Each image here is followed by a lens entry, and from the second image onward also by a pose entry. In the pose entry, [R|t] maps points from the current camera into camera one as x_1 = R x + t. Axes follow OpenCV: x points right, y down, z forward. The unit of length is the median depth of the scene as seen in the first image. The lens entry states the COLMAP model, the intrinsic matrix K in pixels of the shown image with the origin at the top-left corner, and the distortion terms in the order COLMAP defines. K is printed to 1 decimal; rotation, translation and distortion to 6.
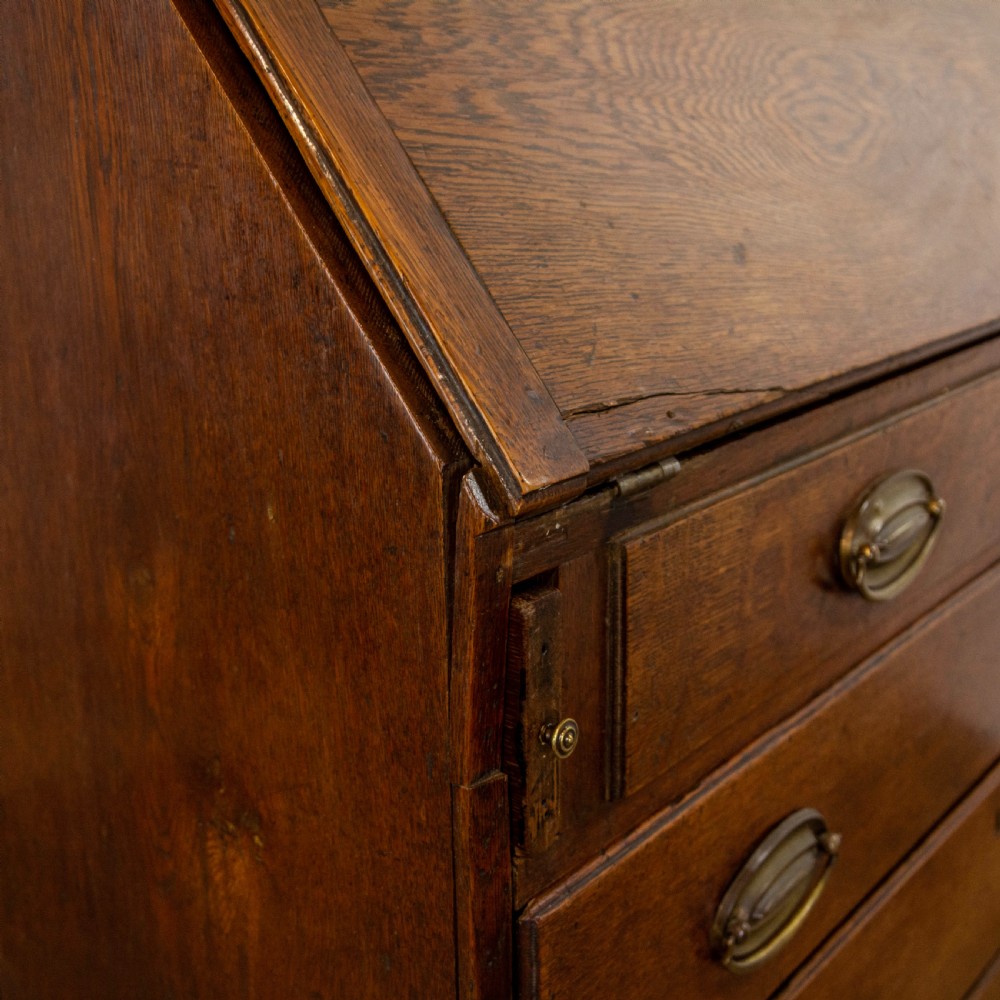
lens RADIAL K [[1284.3, 0, 516.9], [0, 1284.3, 500.0], [0, 0, 1]] dist [-0.037573, 0.026478]
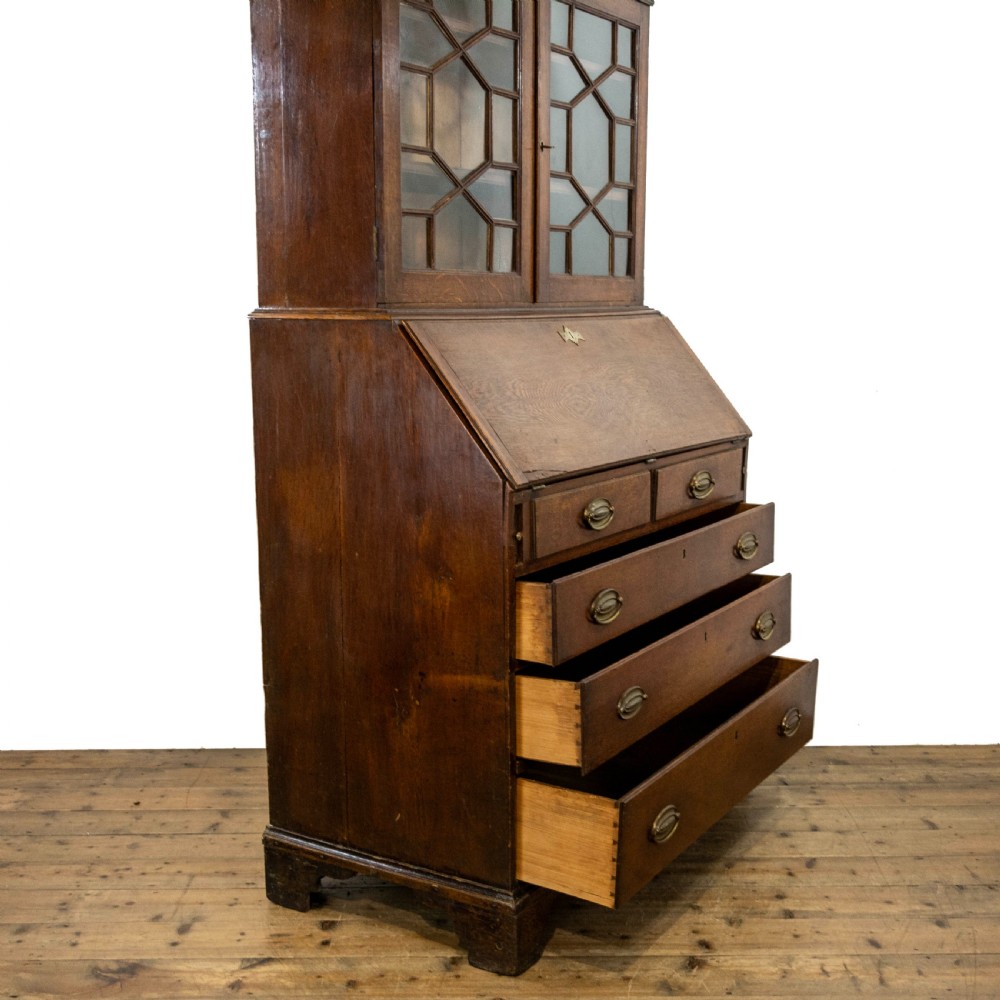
lens RADIAL K [[1321.3, 0, 518.9], [0, 1321.3, 581.3], [0, 0, 1]] dist [0.017837, 0.017597]
pose [[0.989696, -0.031189, 0.139744, -0.578351], [0.044839, 0.994407, -0.095623, 0.689610], [-0.135980, 0.100904, 0.985560, -3.282093]]
